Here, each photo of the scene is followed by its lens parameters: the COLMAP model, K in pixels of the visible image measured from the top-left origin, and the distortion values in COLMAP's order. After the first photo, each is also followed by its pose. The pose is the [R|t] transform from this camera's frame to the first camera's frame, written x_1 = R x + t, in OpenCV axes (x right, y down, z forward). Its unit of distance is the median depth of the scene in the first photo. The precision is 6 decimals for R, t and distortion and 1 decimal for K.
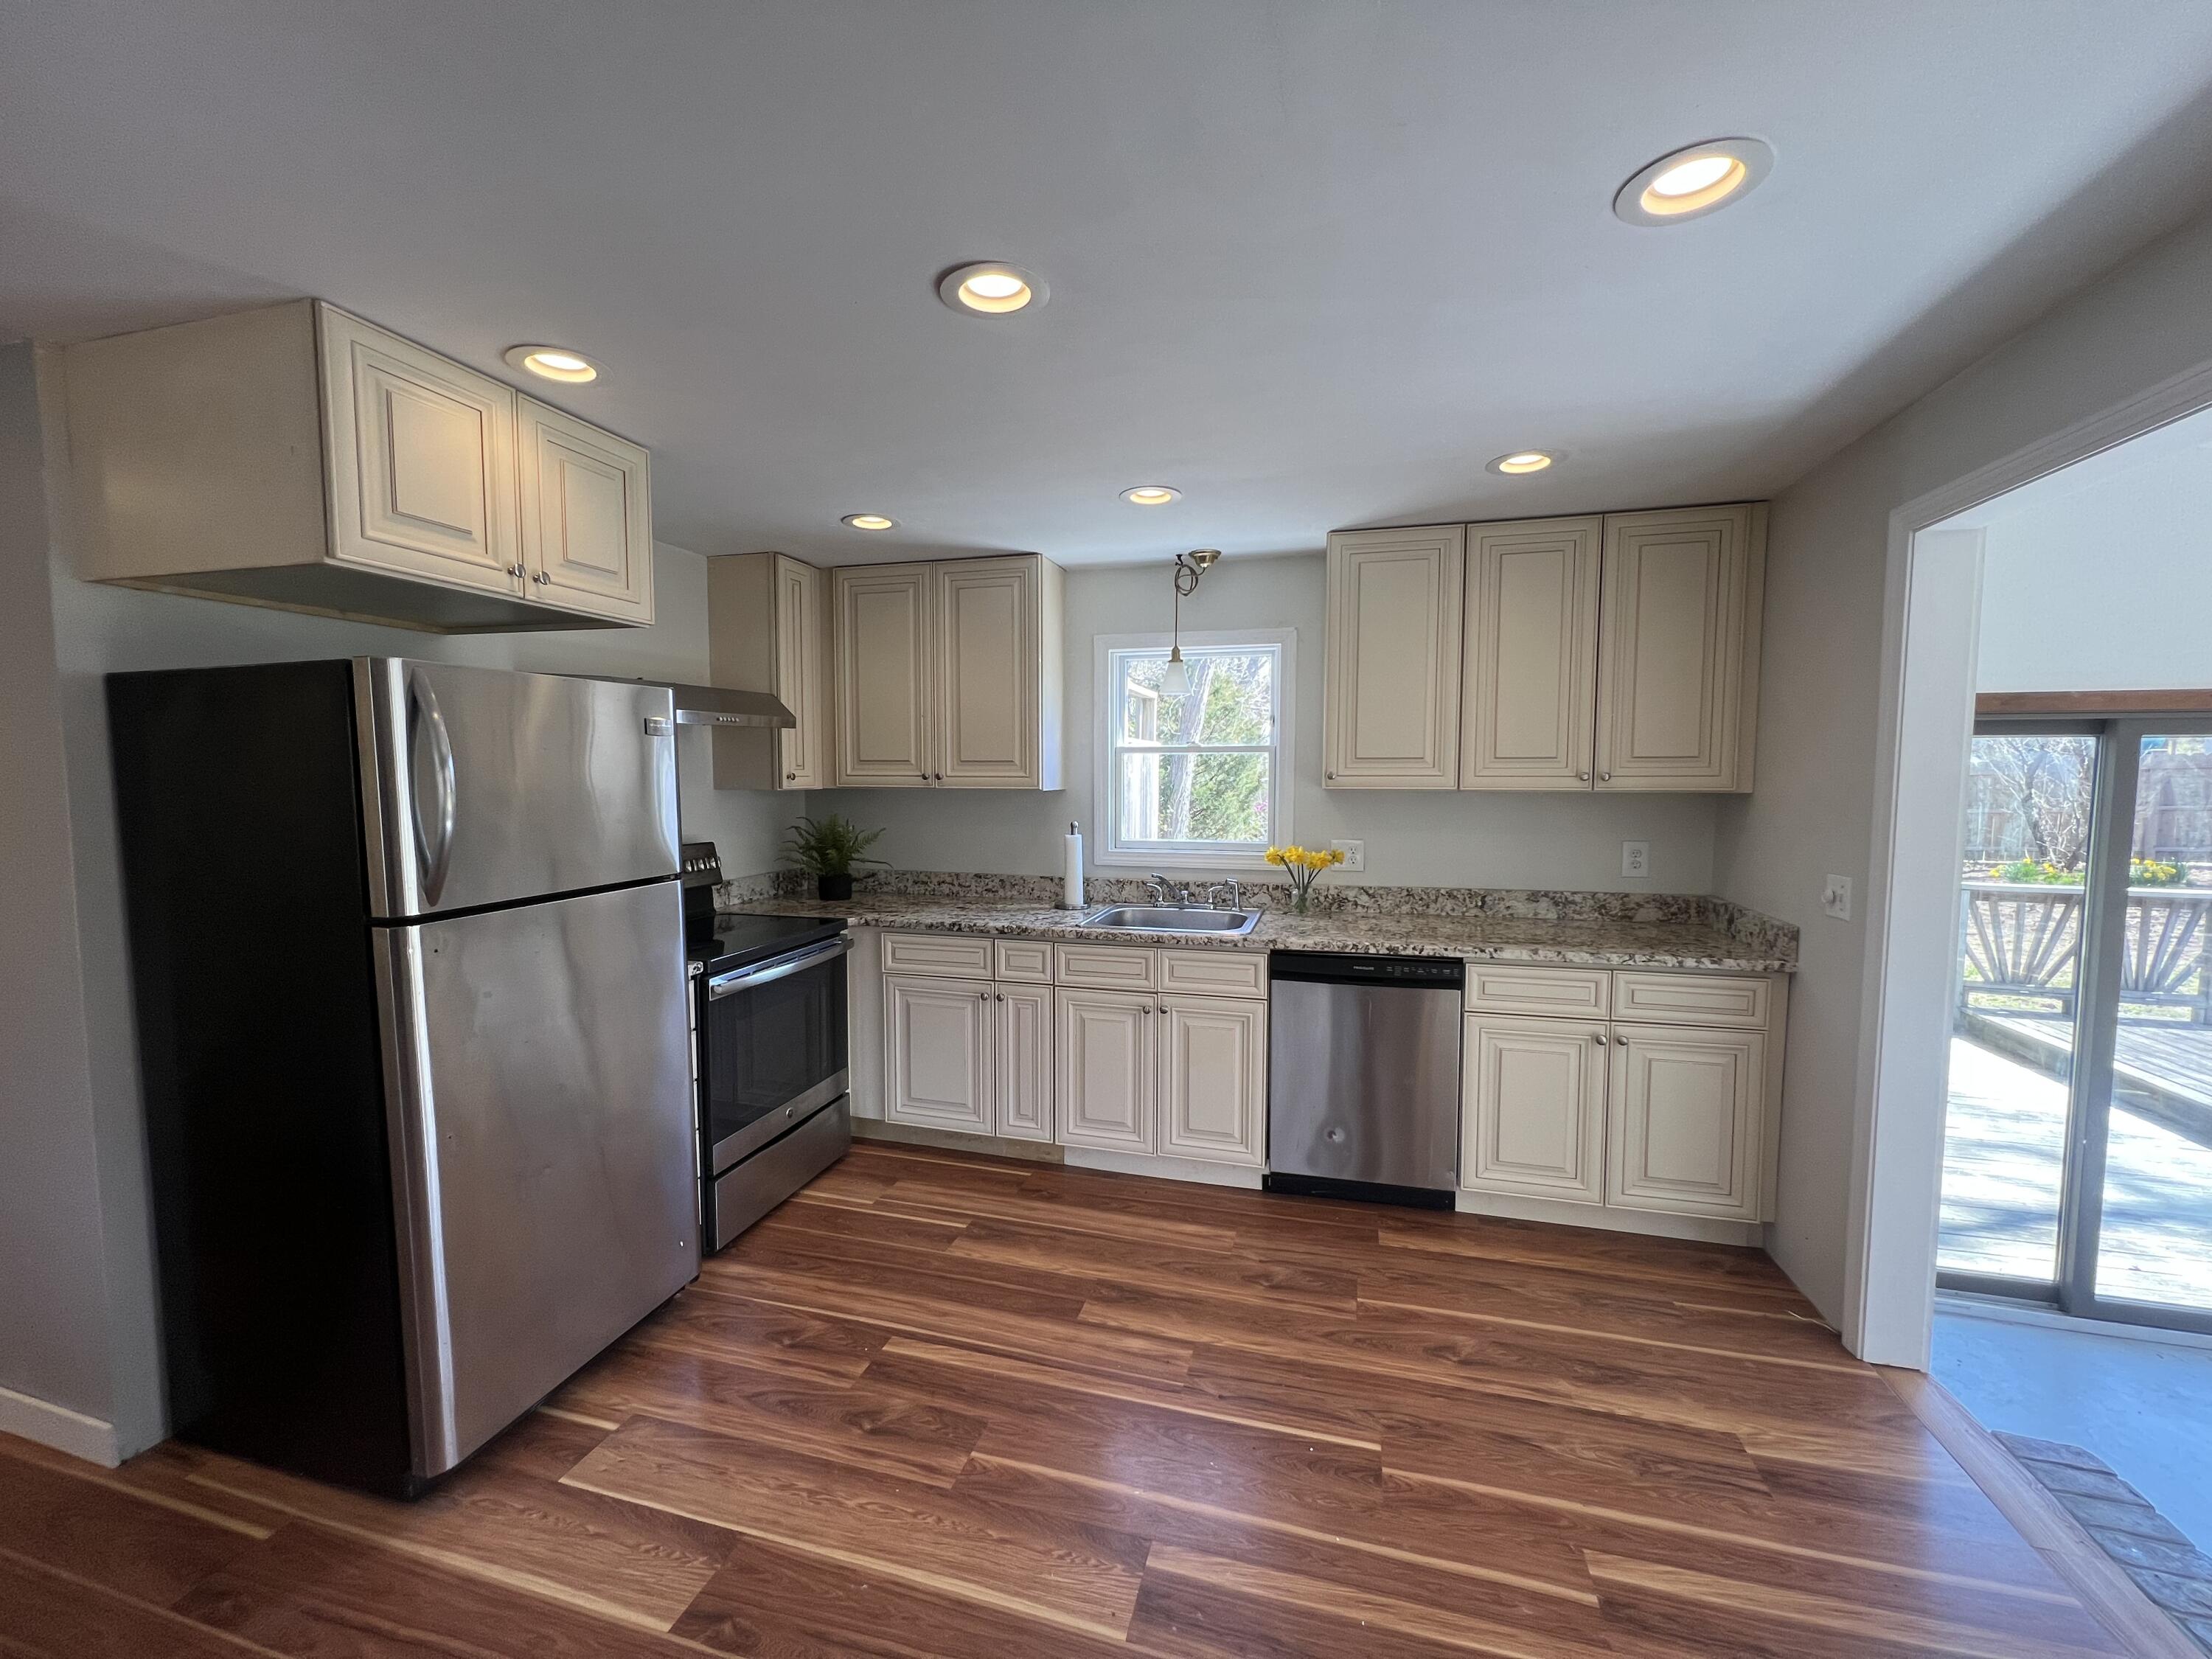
lens RADIAL K [[891.5, 0, 1105.3], [0, 891.5, 830.9], [0, 0, 1]] dist [-0.002621, -0.000141]
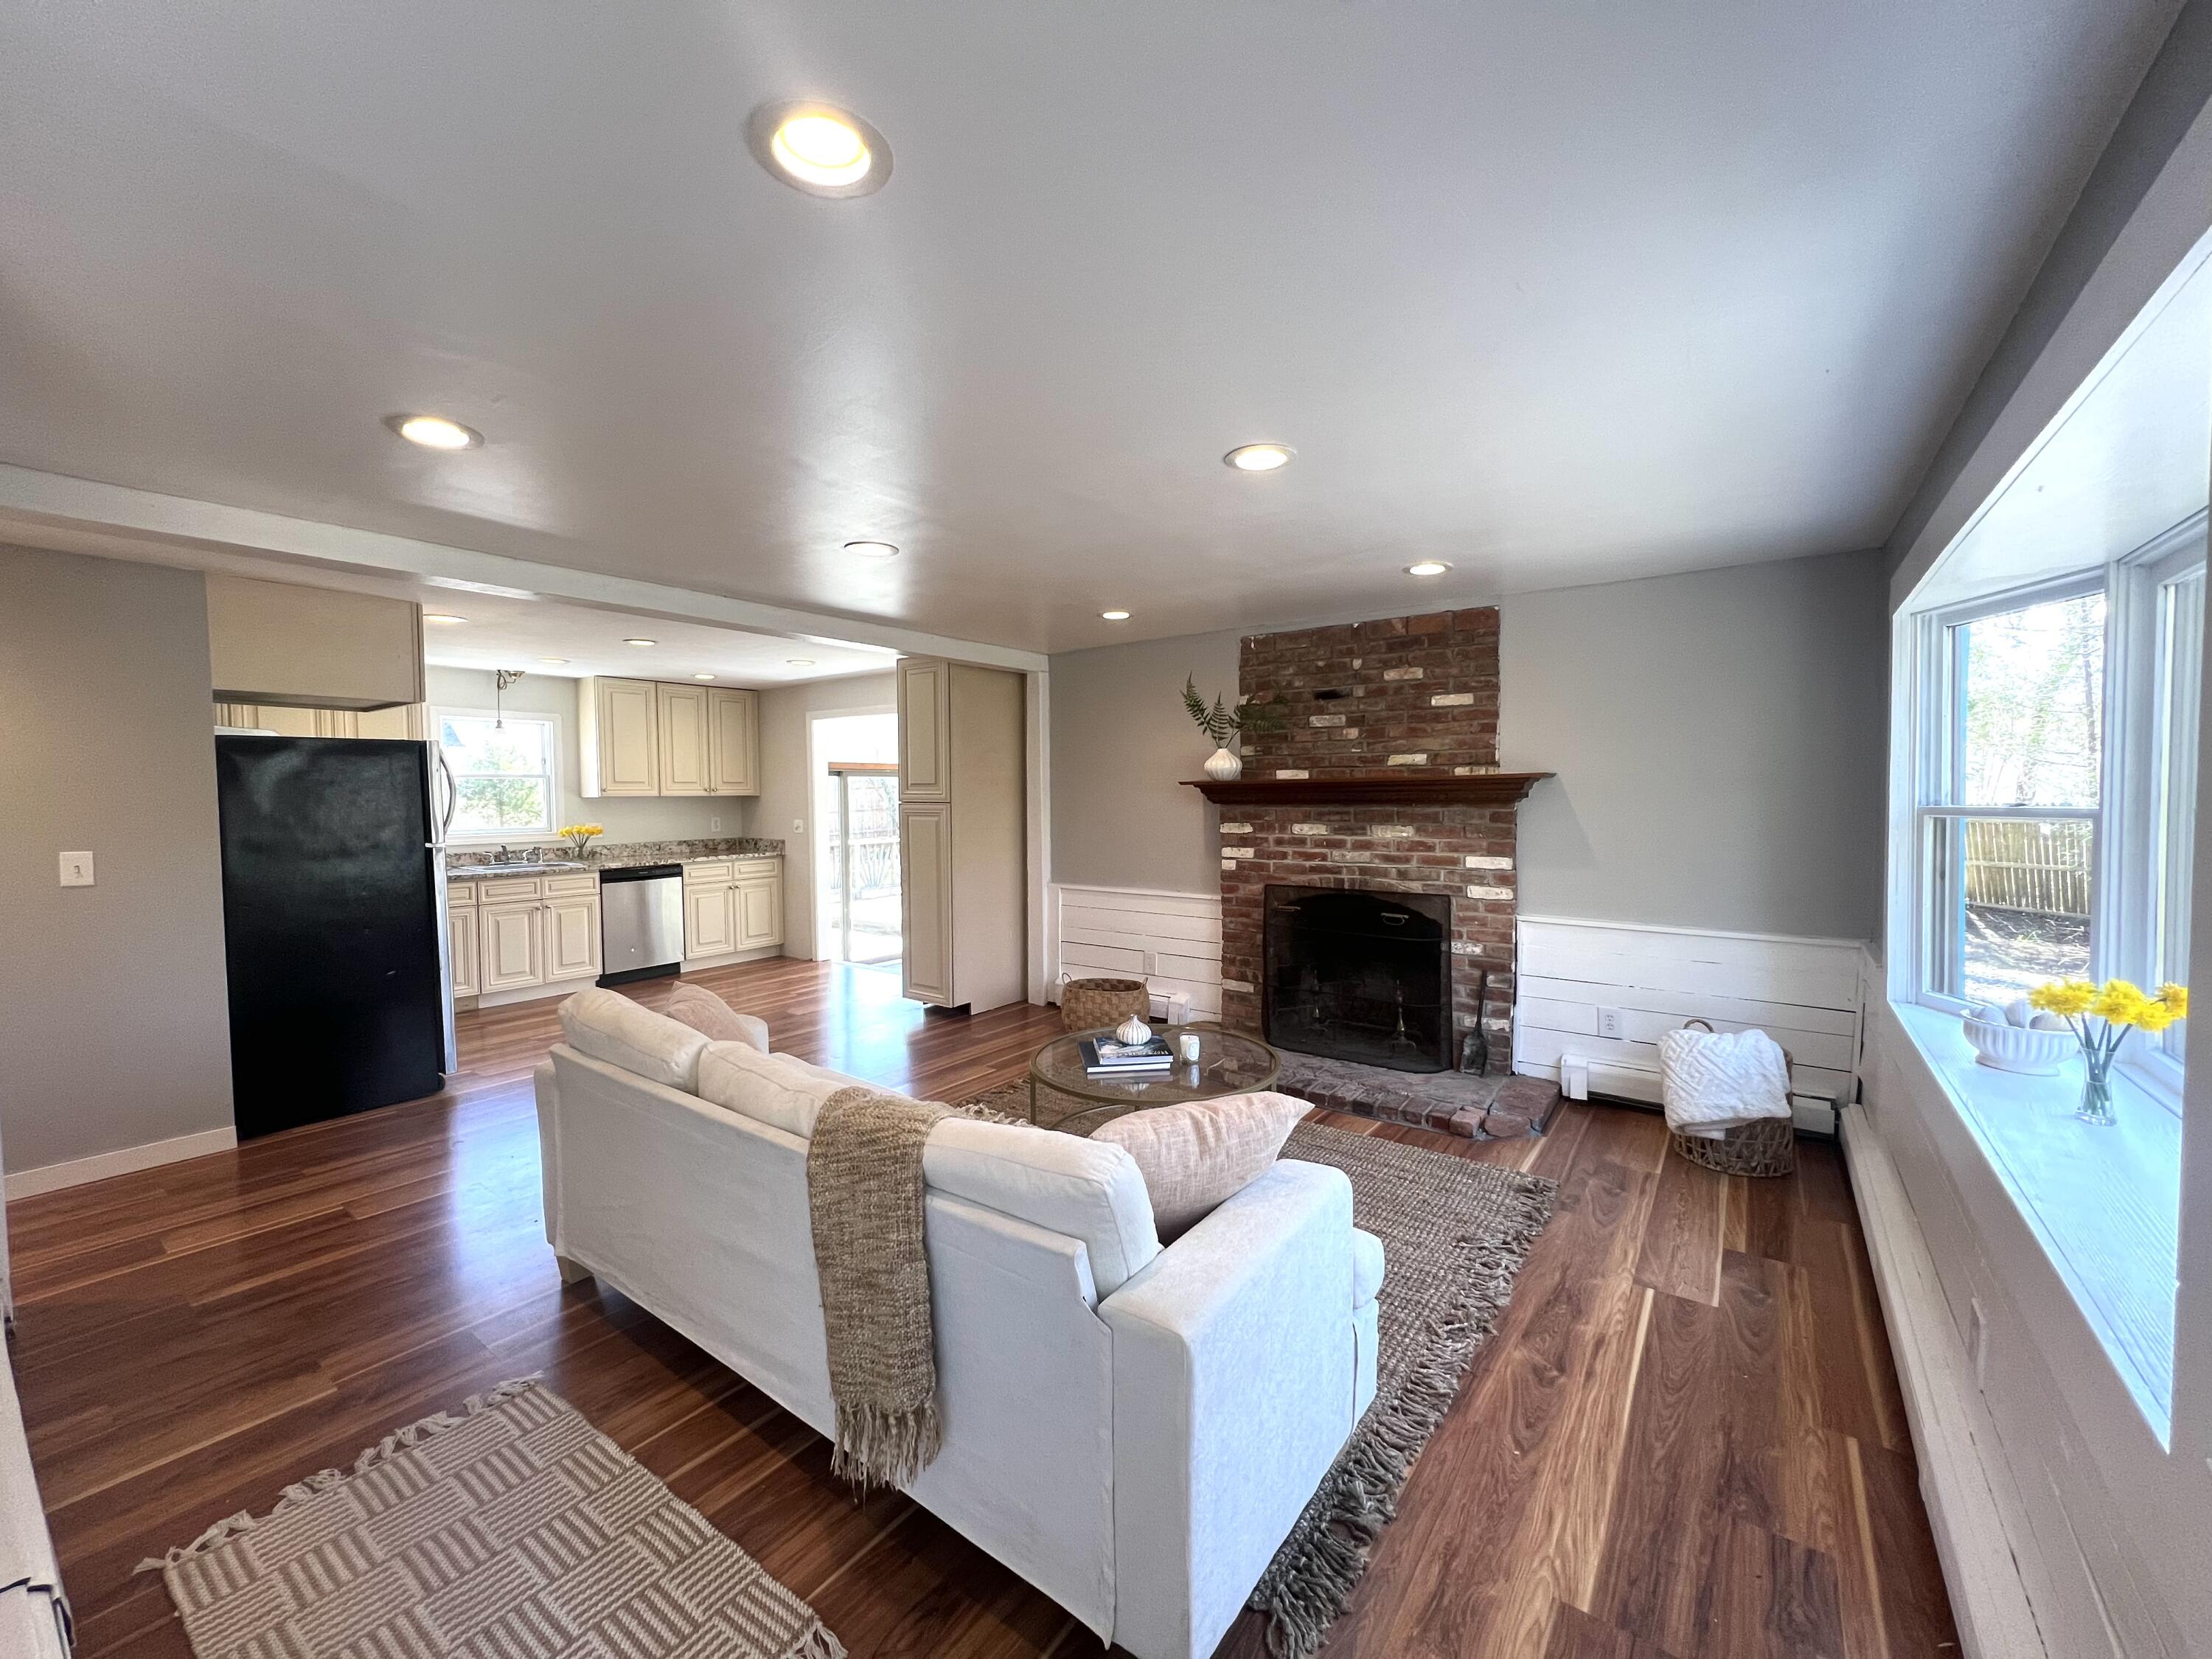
lens RADIAL K [[891.5, 0, 1109.9], [0, 891.5, 824.2], [0, 0, 1]] dist [-0.002621, -0.000141]
pose [[0.348987, -0.036648, 0.936411, -1.372967], [0.075540, 0.997084, 0.010870, 0.090561], [-0.934078, 0.066943, 0.350738, -0.898643]]
